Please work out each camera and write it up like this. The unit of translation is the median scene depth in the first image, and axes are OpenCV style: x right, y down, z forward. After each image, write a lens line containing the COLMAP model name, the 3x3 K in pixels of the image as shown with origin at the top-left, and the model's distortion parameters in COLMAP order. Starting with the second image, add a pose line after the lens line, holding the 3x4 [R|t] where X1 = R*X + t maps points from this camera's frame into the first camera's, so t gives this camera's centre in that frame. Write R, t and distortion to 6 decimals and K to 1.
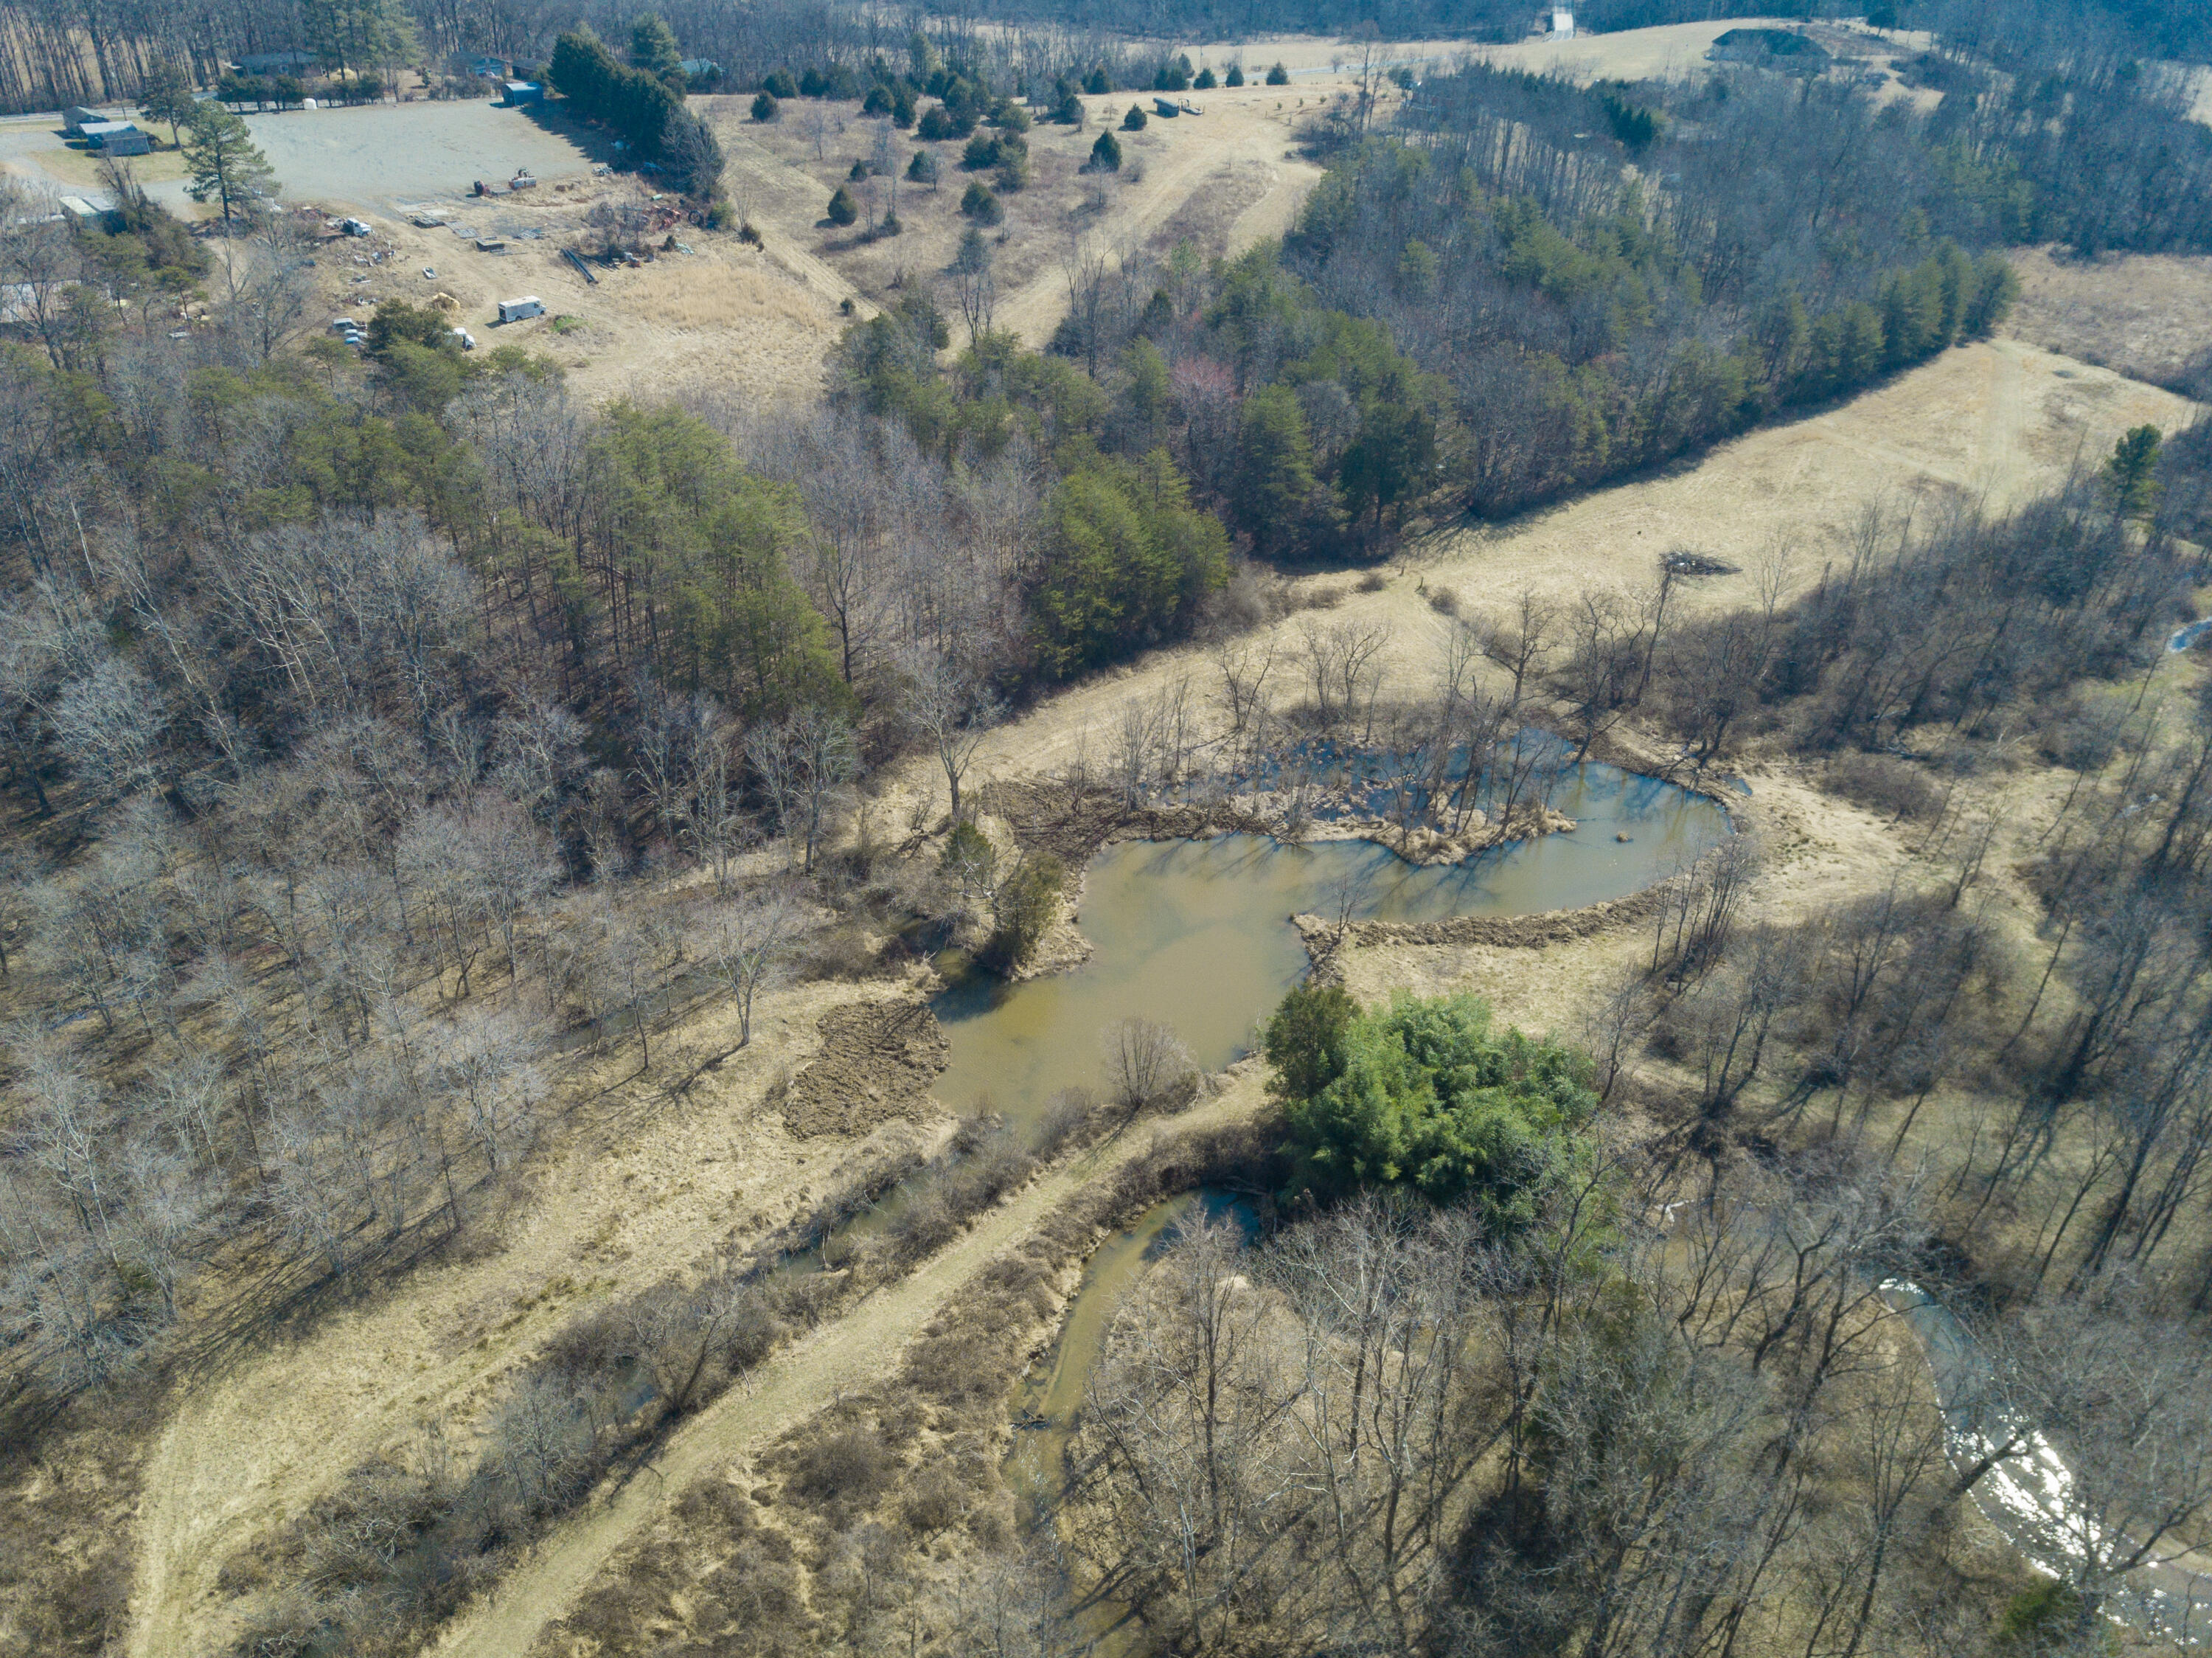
lens RADIAL K [[1745.7, 0, 1106.0], [0, 1745.7, 829.0], [0, 0, 1]] dist [0.020035, -0.006829]
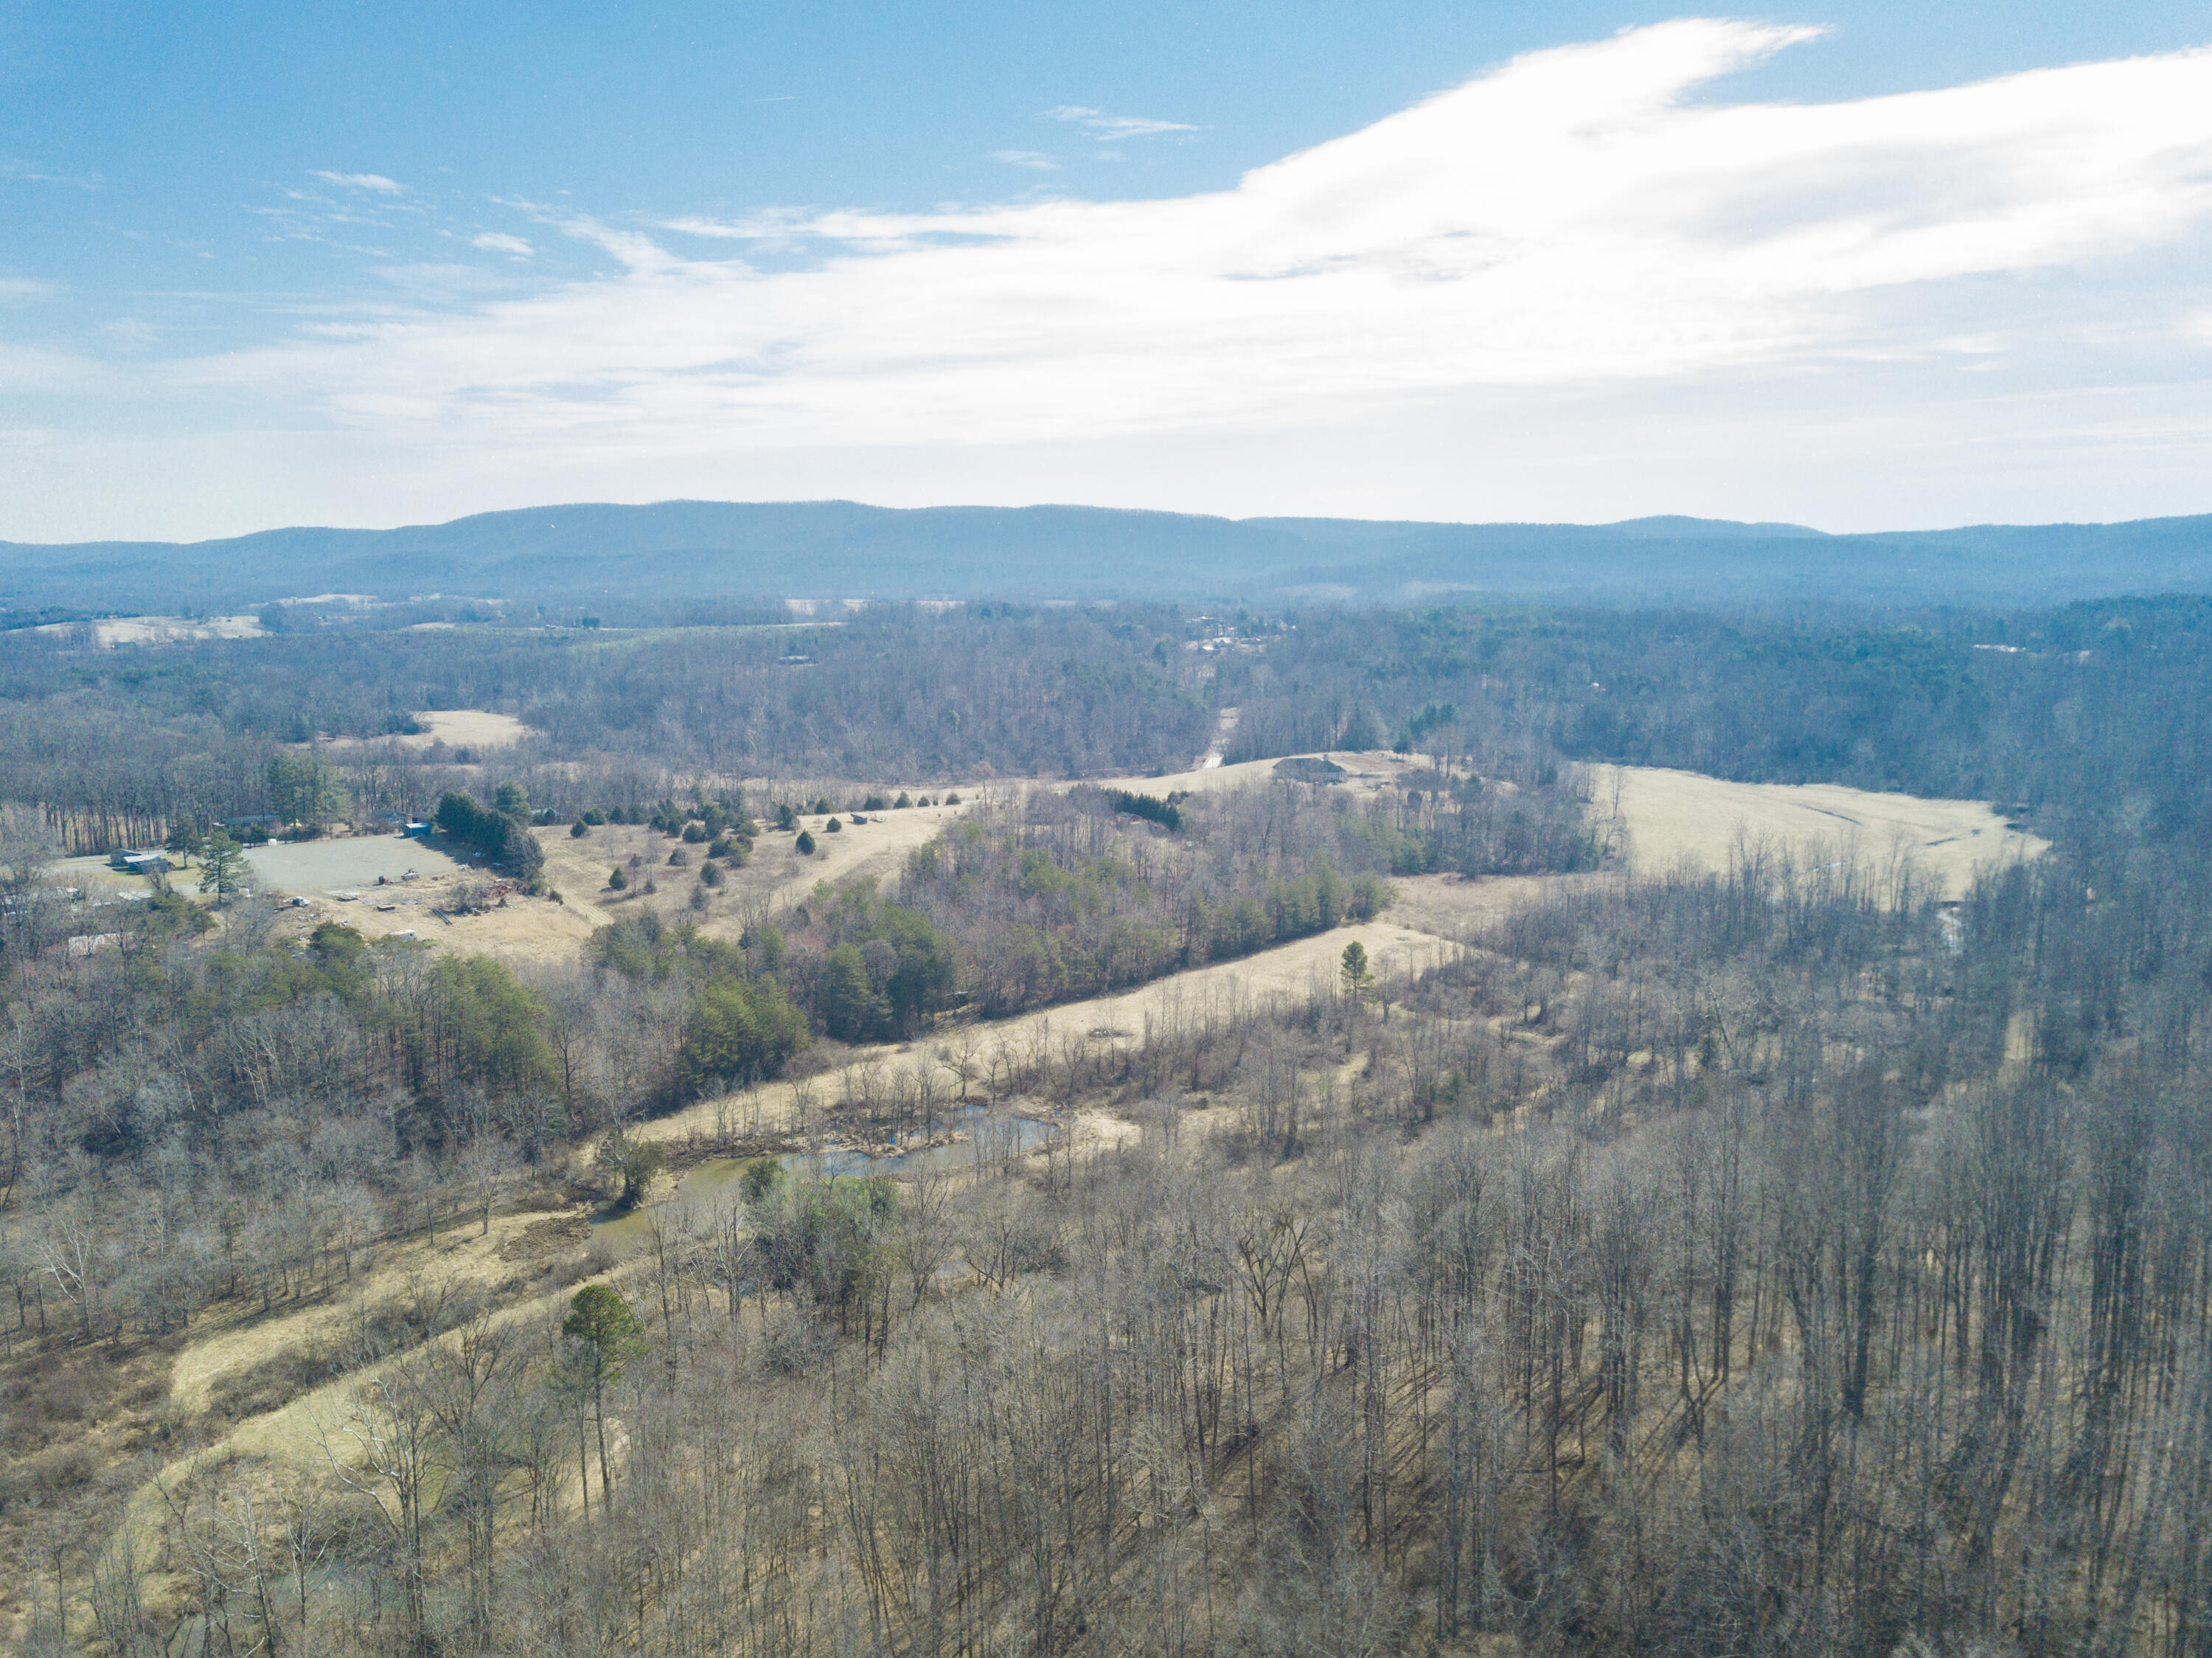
lens RADIAL K [[1745.7, 0, 1106.0], [0, 1745.7, 829.0], [0, 0, 1]] dist [0.020035, -0.006829]
pose [[0.996010, -0.052272, 0.072334, 0.189274], [0.076688, 0.915849, -0.394132, 0.277631], [-0.045645, 0.398106, 0.916203, -0.517029]]
